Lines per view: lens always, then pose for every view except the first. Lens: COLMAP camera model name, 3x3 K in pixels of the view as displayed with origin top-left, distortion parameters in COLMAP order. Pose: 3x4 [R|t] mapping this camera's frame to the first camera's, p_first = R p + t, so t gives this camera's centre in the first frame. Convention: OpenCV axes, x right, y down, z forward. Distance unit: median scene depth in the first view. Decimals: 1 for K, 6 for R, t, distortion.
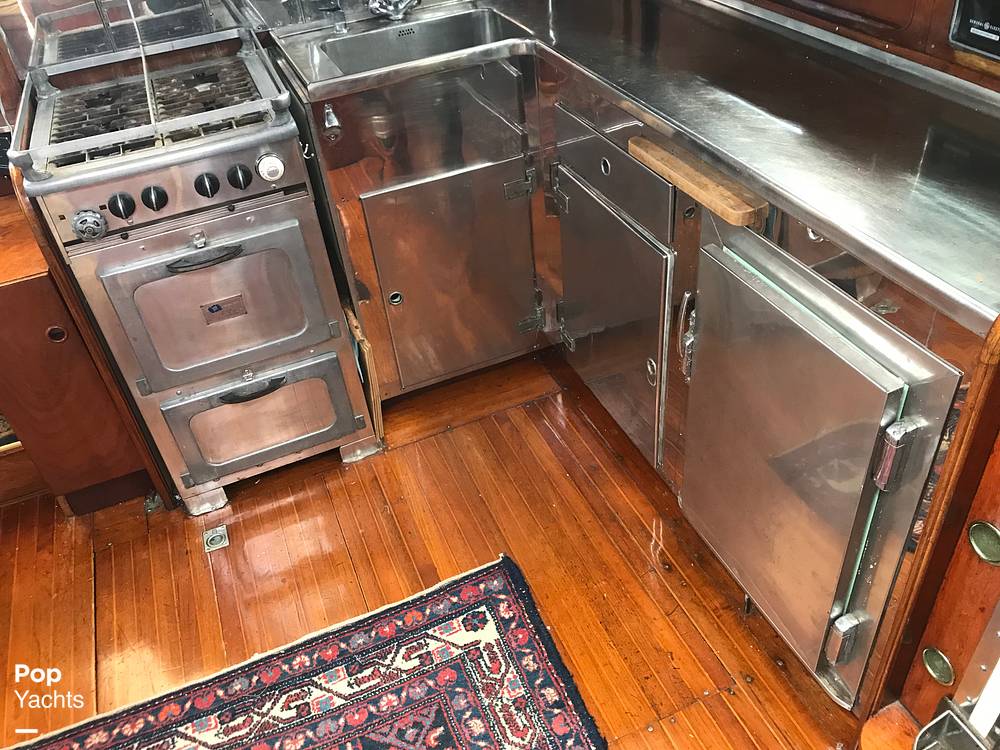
lens RADIAL K [[824.8, 0, 503.7], [0, 824.8, 380.5], [0, 0, 1]] dist [0.027207, -0.046957]
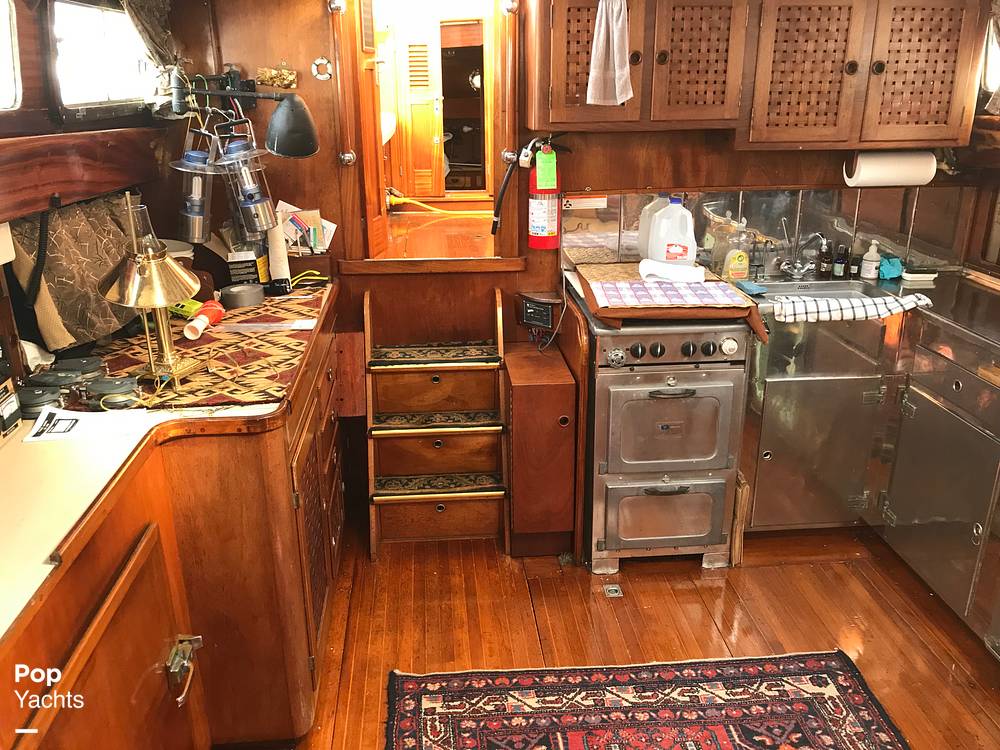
lens RADIAL K [[824.8, 0, 498.4], [0, 824.8, 371.9], [0, 0, 1]] dist [0.027207, -0.046957]
pose [[0.948540, 0.178676, -0.261434, -0.275988], [-0.251533, 0.926678, -0.279282, 0.341187], [0.192364, 0.330669, 0.923934, -0.534018]]
